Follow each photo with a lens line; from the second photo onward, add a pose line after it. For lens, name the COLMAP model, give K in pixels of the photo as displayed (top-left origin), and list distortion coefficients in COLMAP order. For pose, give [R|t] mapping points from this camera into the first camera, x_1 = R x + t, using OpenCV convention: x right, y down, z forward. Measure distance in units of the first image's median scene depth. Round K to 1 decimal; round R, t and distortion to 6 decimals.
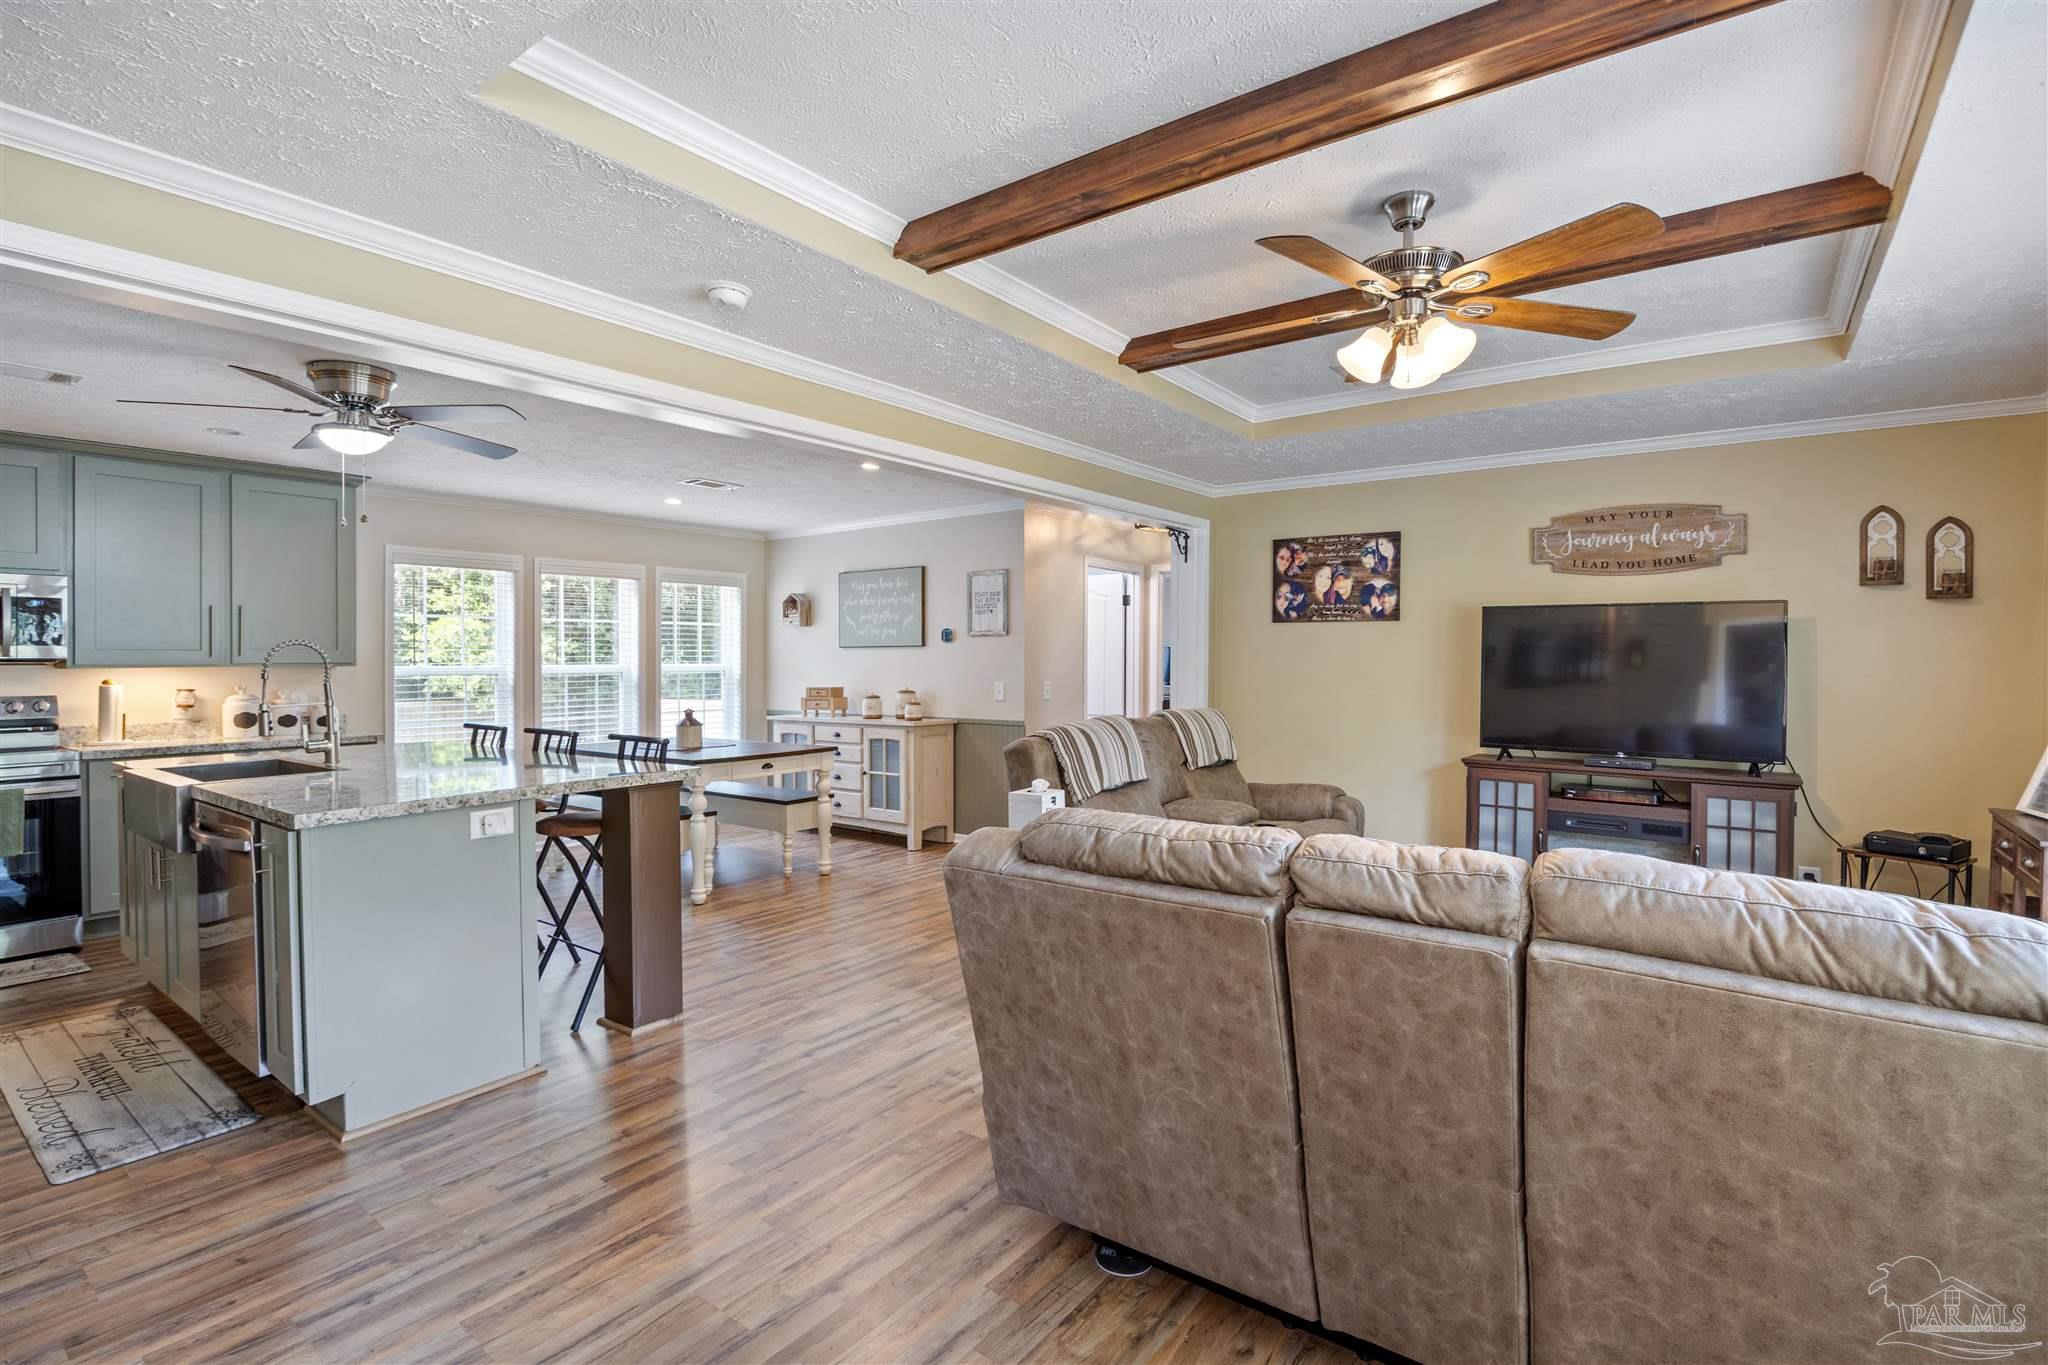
lens RADIAL K [[958.7, 0, 1030.5], [0, 958.7, 672.7], [0, 0, 1]] dist [-0.014657, 0.001056]
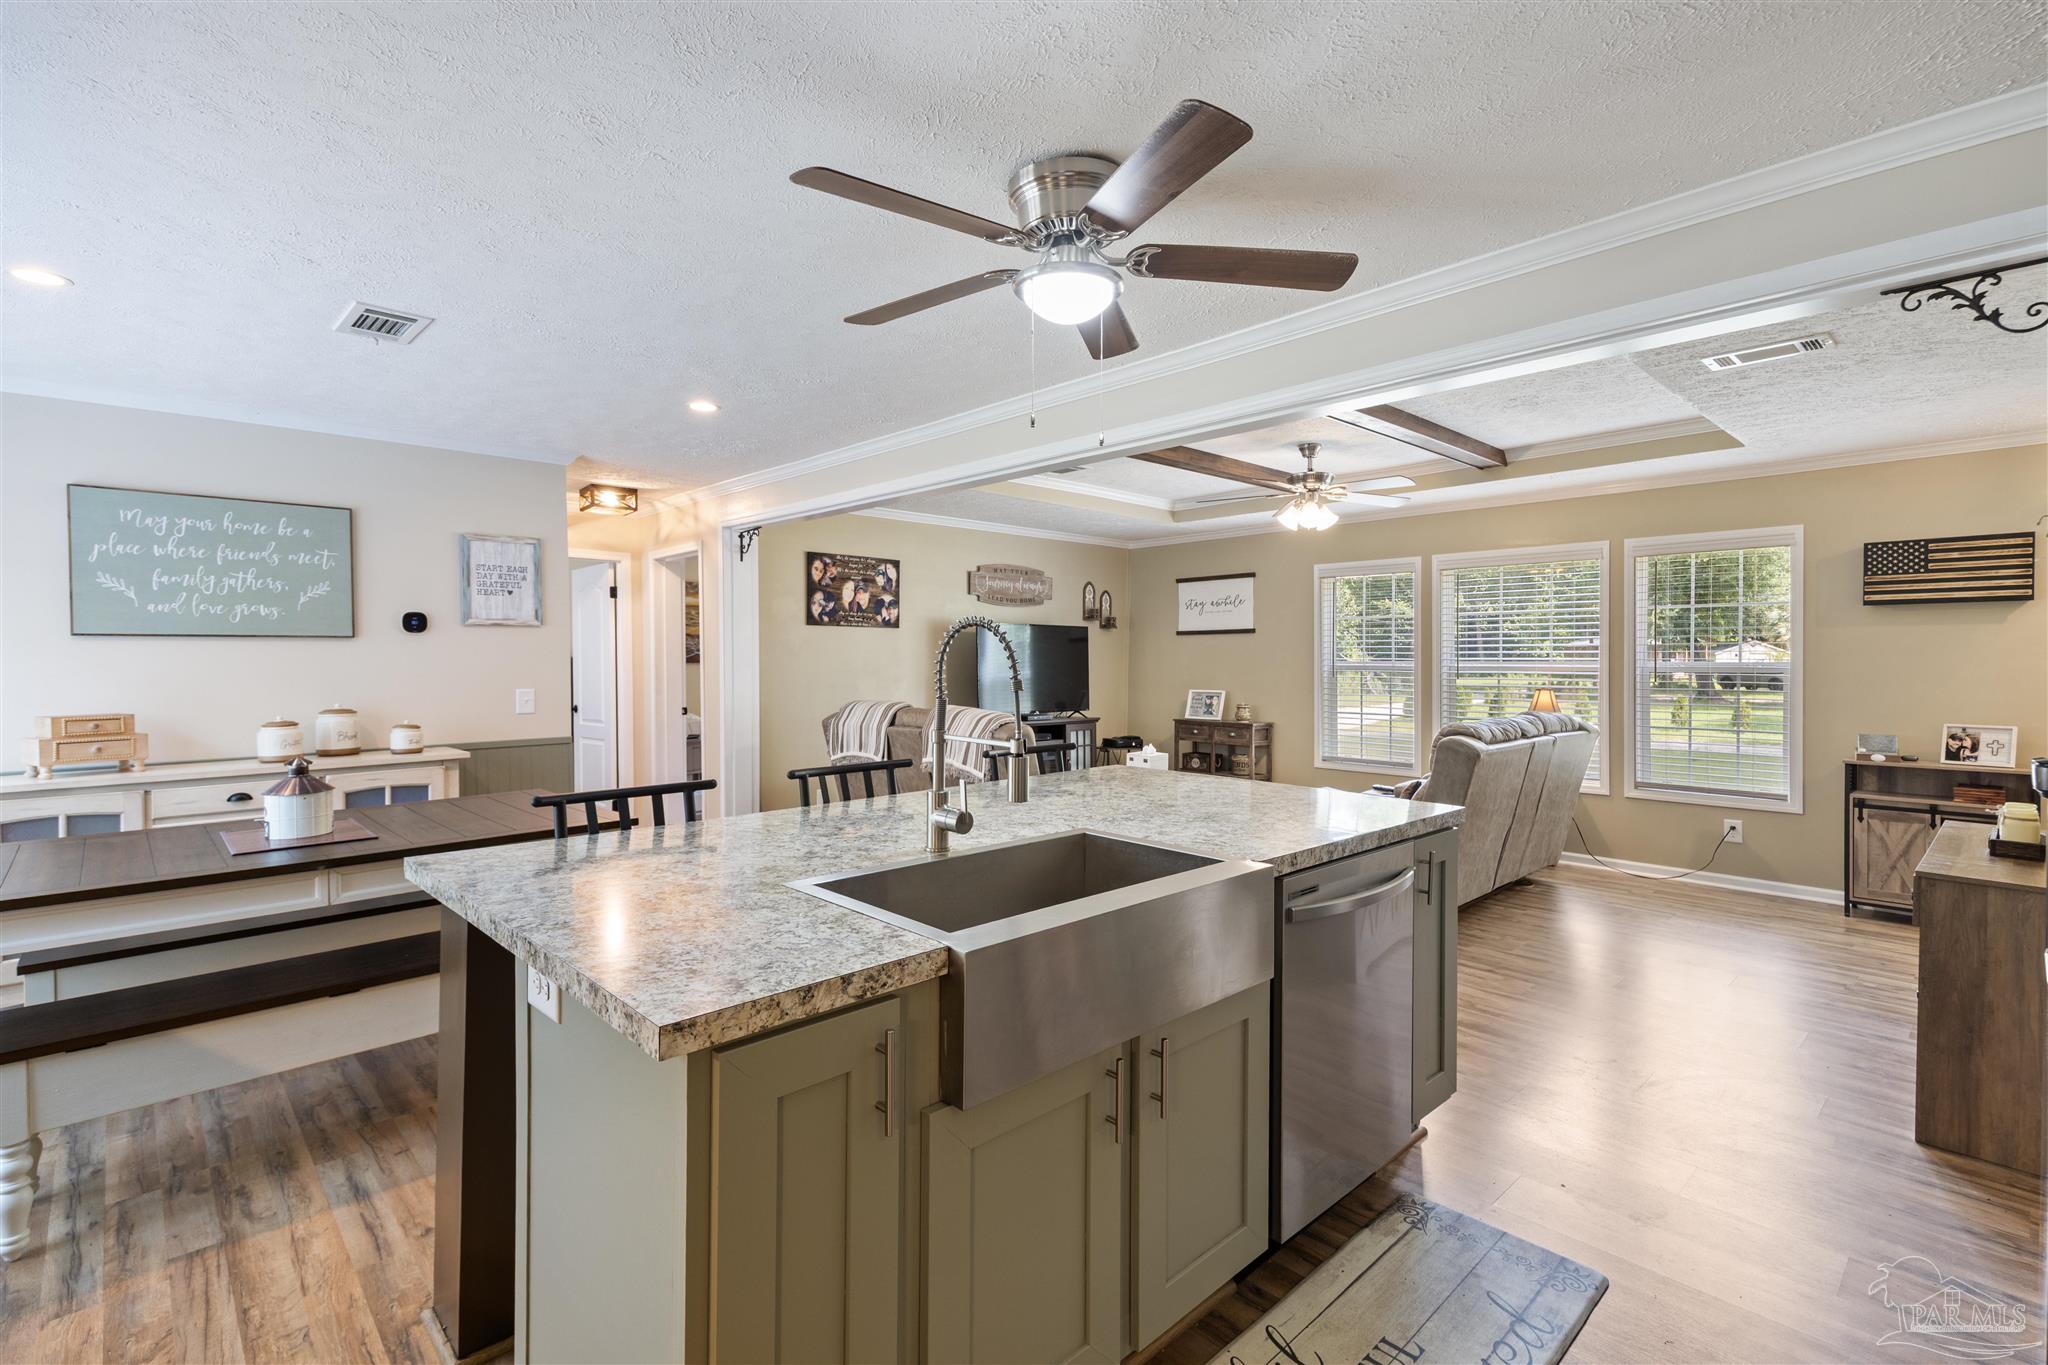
lens RADIAL K [[944.8, 0, 1024.0], [0, 944.8, 682.5], [0, 0, 1]] dist [0.034326, 0.000156]
pose [[0.173064, -0.026830, 0.984545, -2.249157], [0.015108, 0.999584, 0.024584, -0.022677], [-0.984795, 0.010620, 0.173397, 1.556241]]
